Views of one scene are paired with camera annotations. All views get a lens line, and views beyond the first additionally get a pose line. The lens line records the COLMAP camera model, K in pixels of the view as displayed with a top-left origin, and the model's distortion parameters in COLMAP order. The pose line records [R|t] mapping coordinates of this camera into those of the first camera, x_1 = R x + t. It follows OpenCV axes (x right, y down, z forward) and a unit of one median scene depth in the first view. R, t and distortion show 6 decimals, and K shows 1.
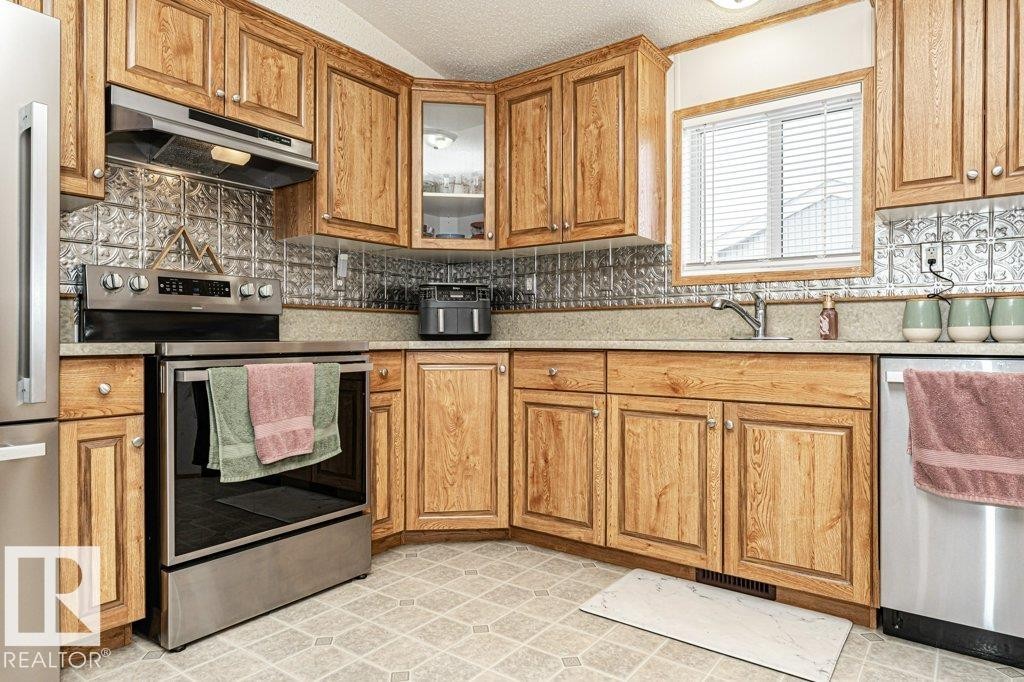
lens RADIAL K [[617.4, 0, 506.9], [0, 617.4, 336.6], [0, 0, 1]] dist [0.002540, 0.000497]
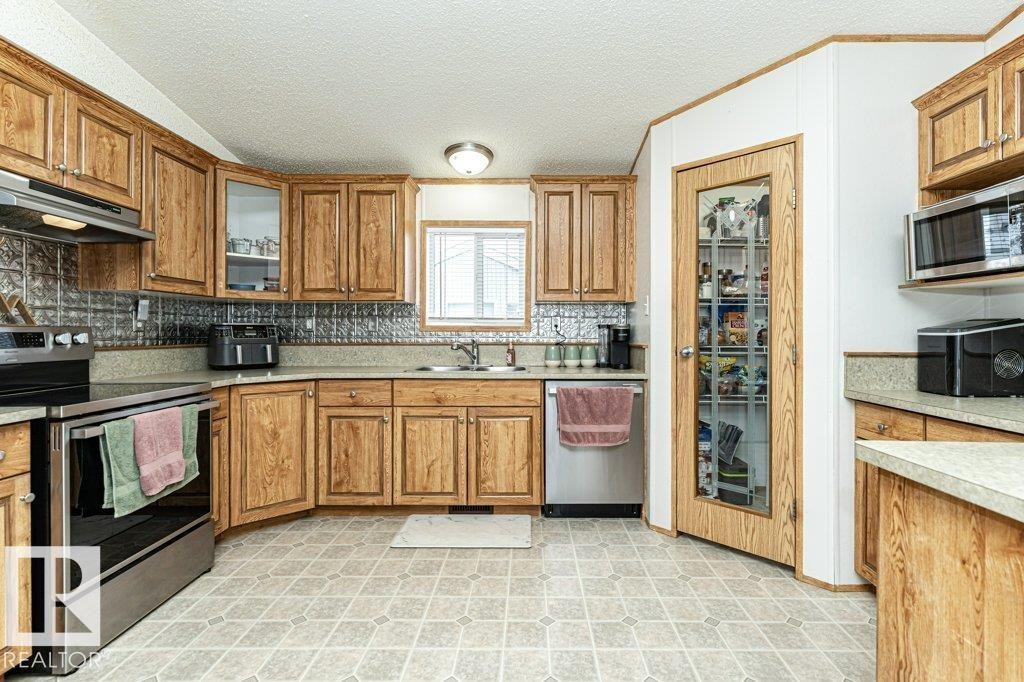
lens RADIAL K [[478.9, 0, 528.4], [0, 478.9, 329.3], [0, 0, 1]] dist [-0.004256, 0.000612]
pose [[0.799288, 0.004069, 0.600935, -0.289307], [-0.000878, 0.999984, -0.005603, -0.094923], [-0.600948, 0.003951, 0.799278, -0.167044]]
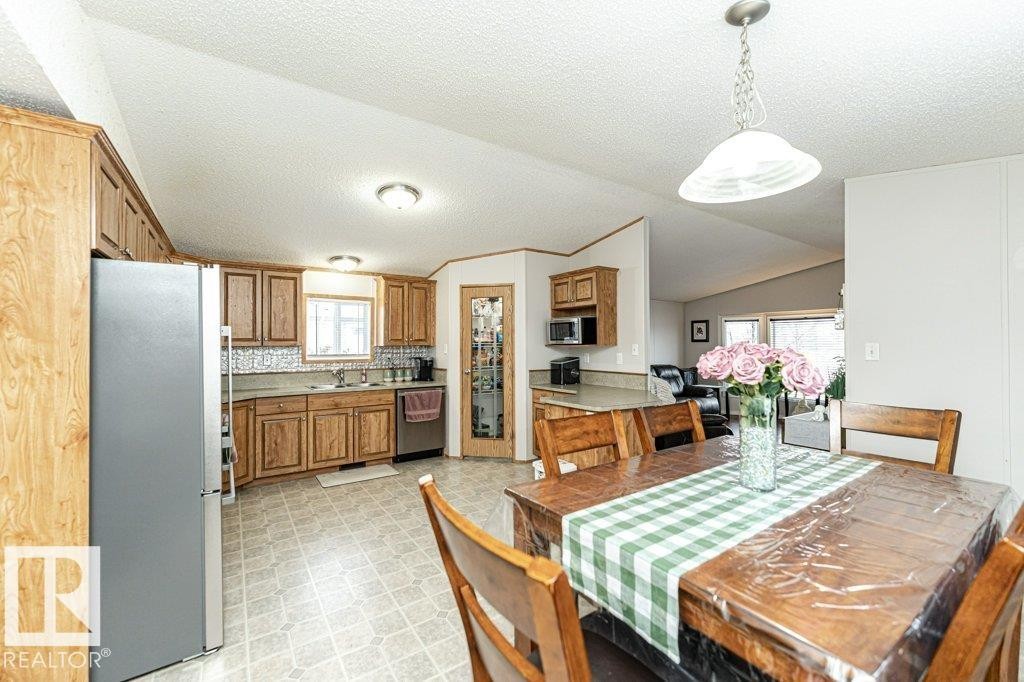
lens RADIAL K [[413.2, 0, 503.0], [0, 413.2, 337.0], [0, 0, 1]] dist [0.000770, -0.000031]
pose [[0.341524, 0.015279, 0.939749, -1.192980], [0.007040, 0.999798, -0.018814, -0.180245], [-0.939847, 0.013041, 0.341347, -0.372354]]
